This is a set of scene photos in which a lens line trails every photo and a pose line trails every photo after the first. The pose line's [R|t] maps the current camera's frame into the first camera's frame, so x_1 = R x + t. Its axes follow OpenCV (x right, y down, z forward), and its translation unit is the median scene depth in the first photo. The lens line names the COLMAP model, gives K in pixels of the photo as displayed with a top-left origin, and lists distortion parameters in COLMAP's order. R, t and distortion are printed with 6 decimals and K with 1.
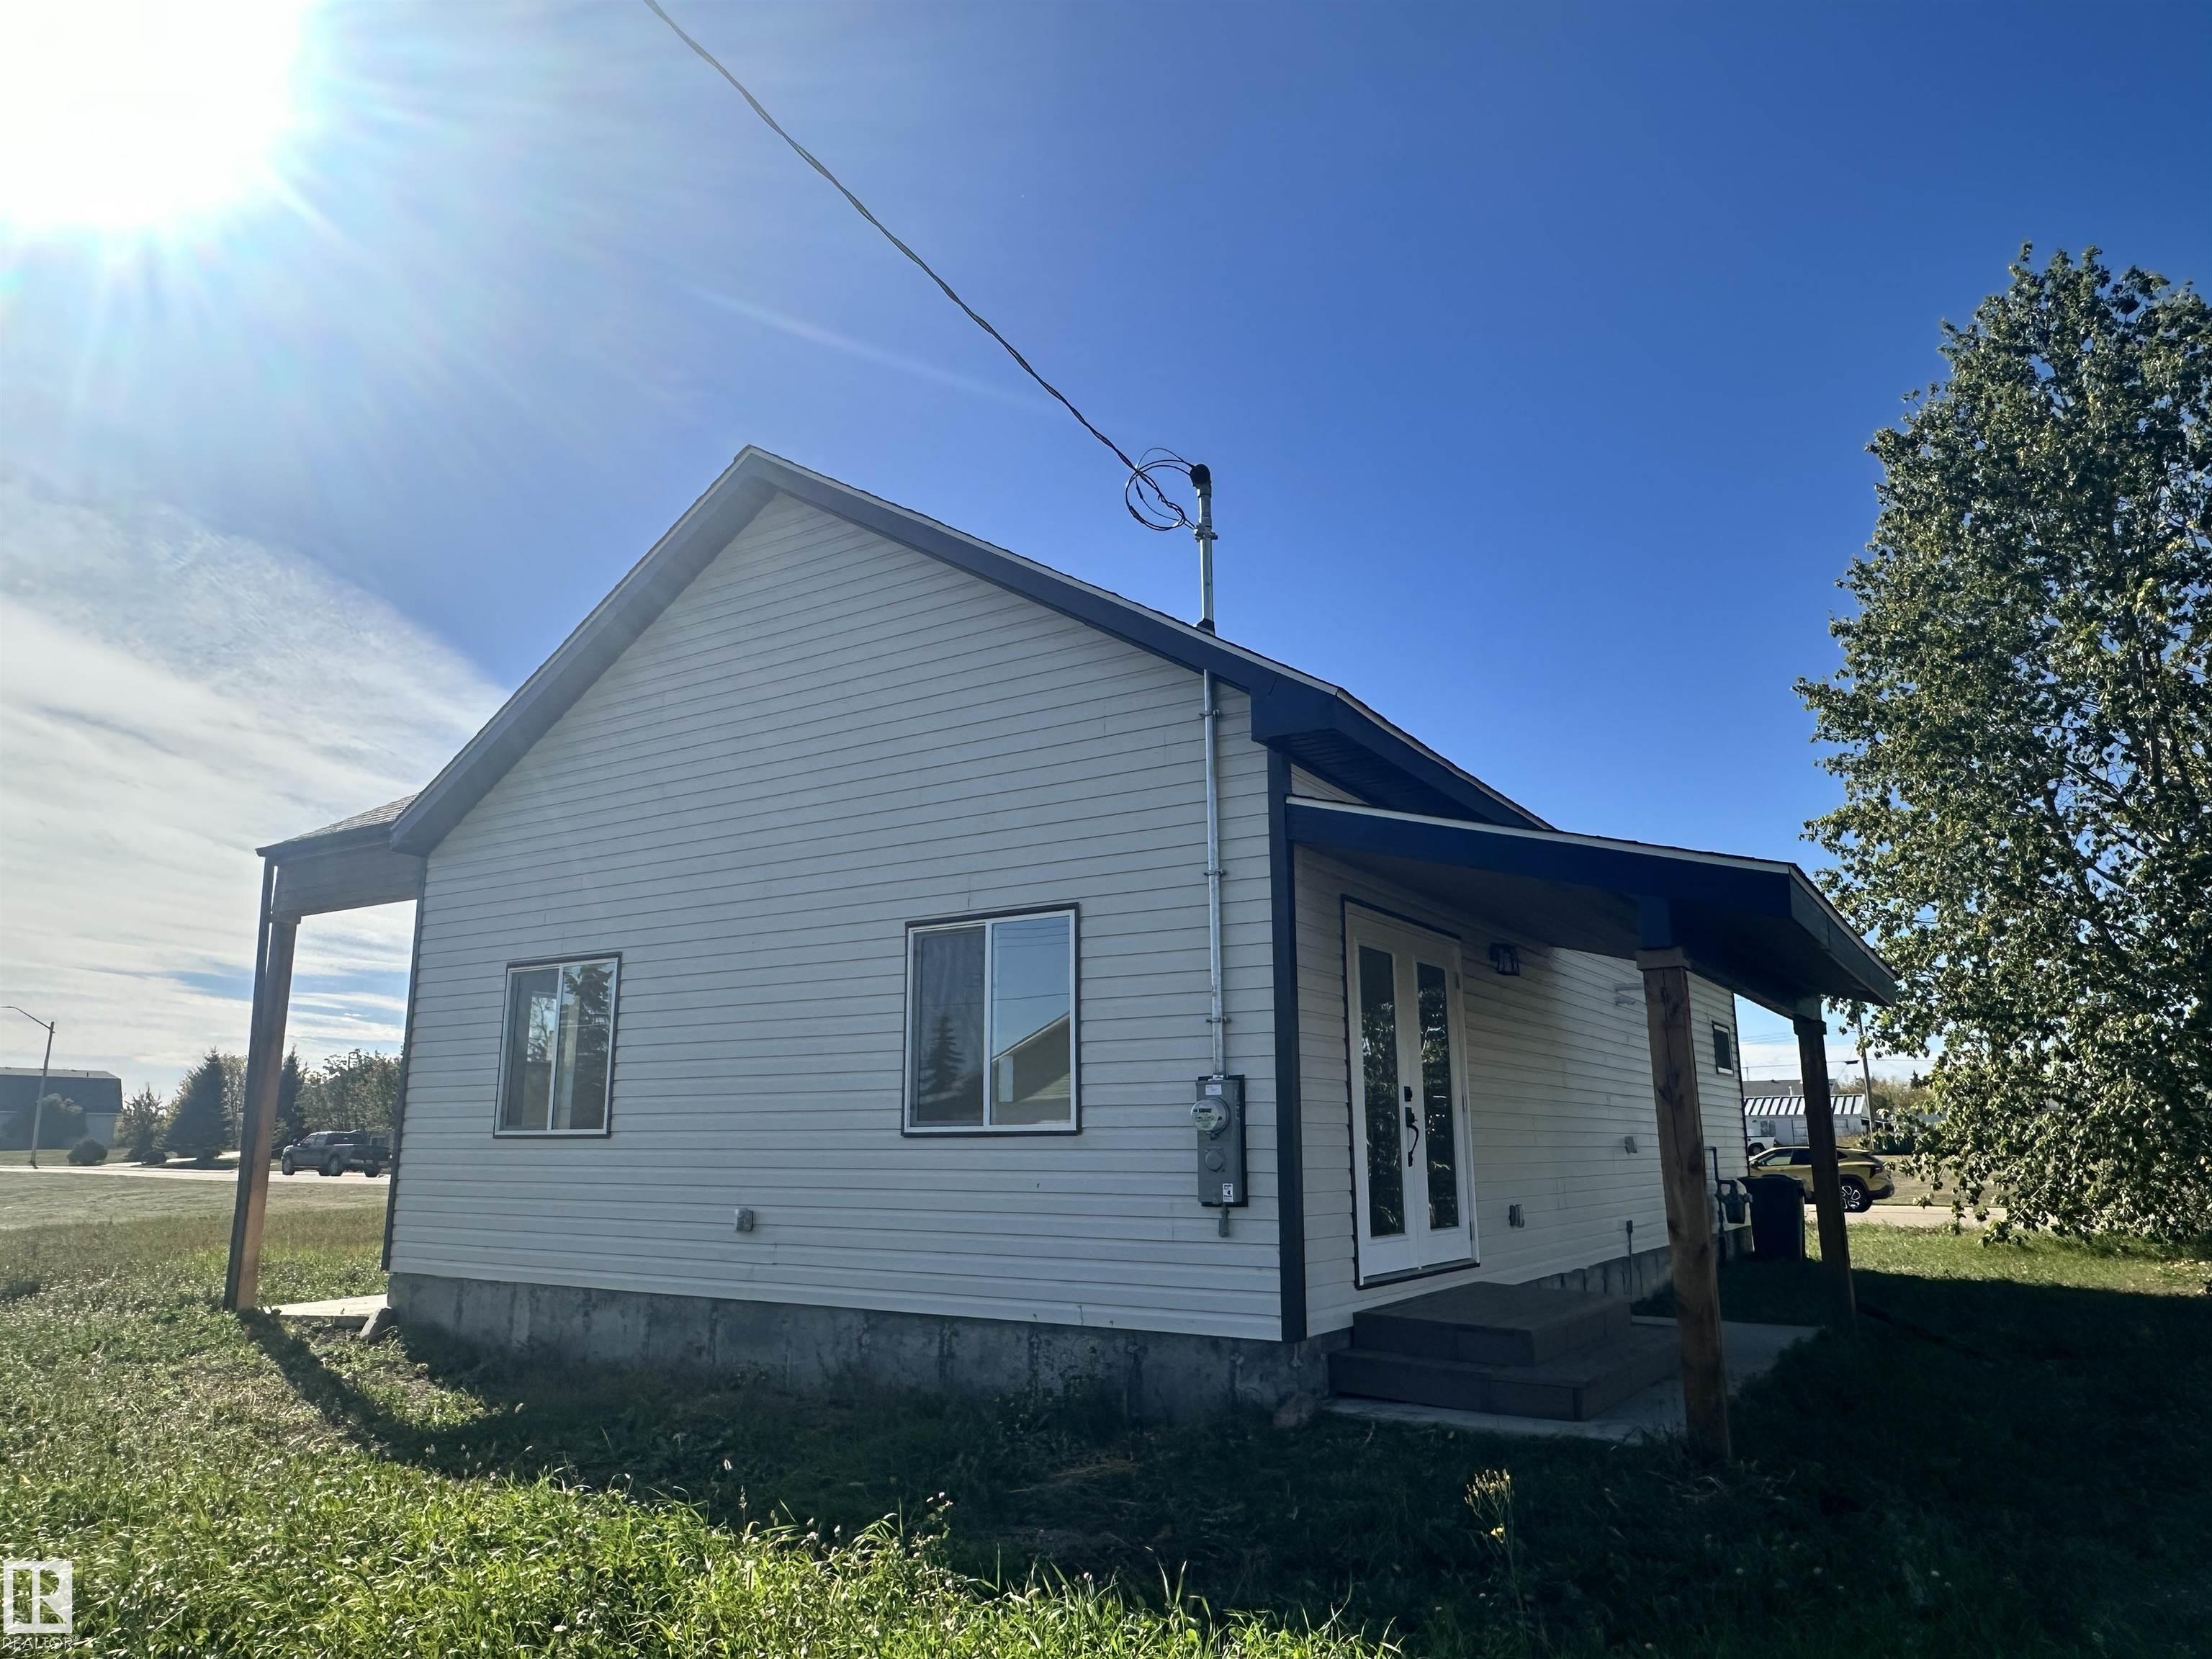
lens RADIAL K [[1474.3, 0, 1108.8], [0, 1474.3, 823.7], [0, 0, 1]] dist [-0.002930, -0.005035]
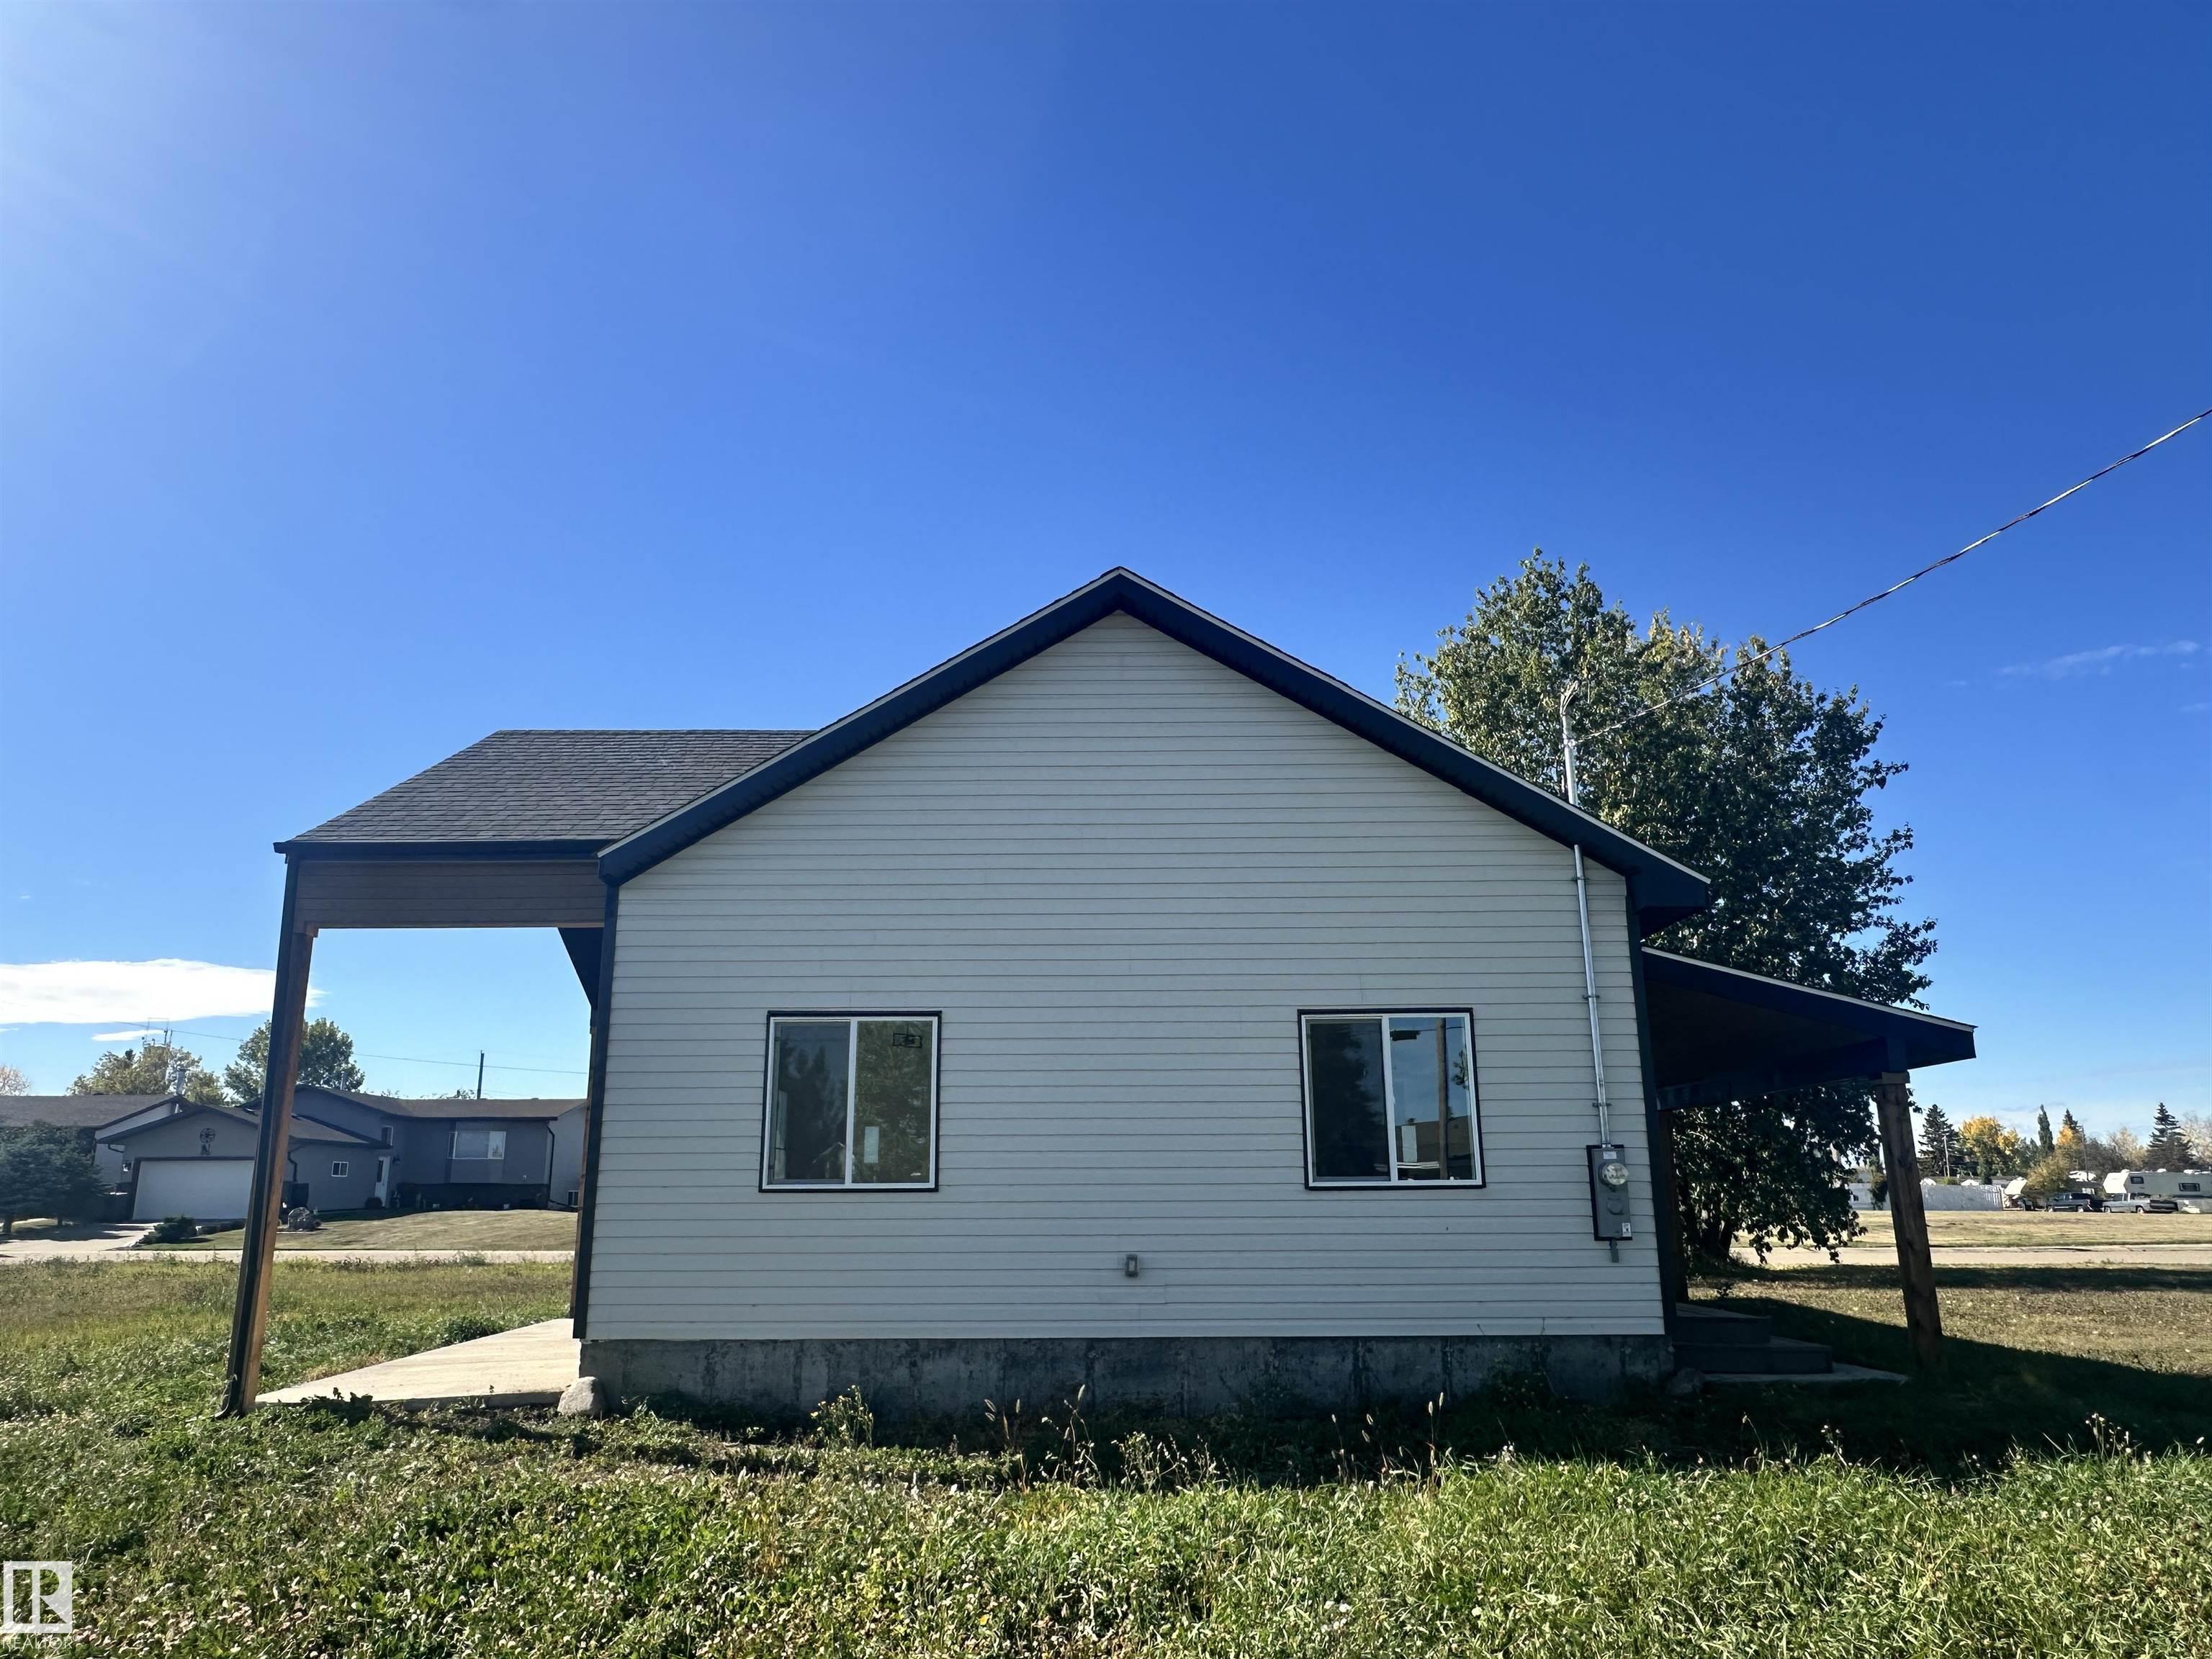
lens RADIAL K [[1474.3, 0, 1093.4], [0, 1474.3, 833.1], [0, 0, 1]] dist [-0.002930, -0.005035]
pose [[0.840803, 0.128813, 0.525792, -0.958127], [-0.111242, 0.991662, -0.065058, 0.021615], [-0.529788, -0.003789, 0.848122, 0.074760]]
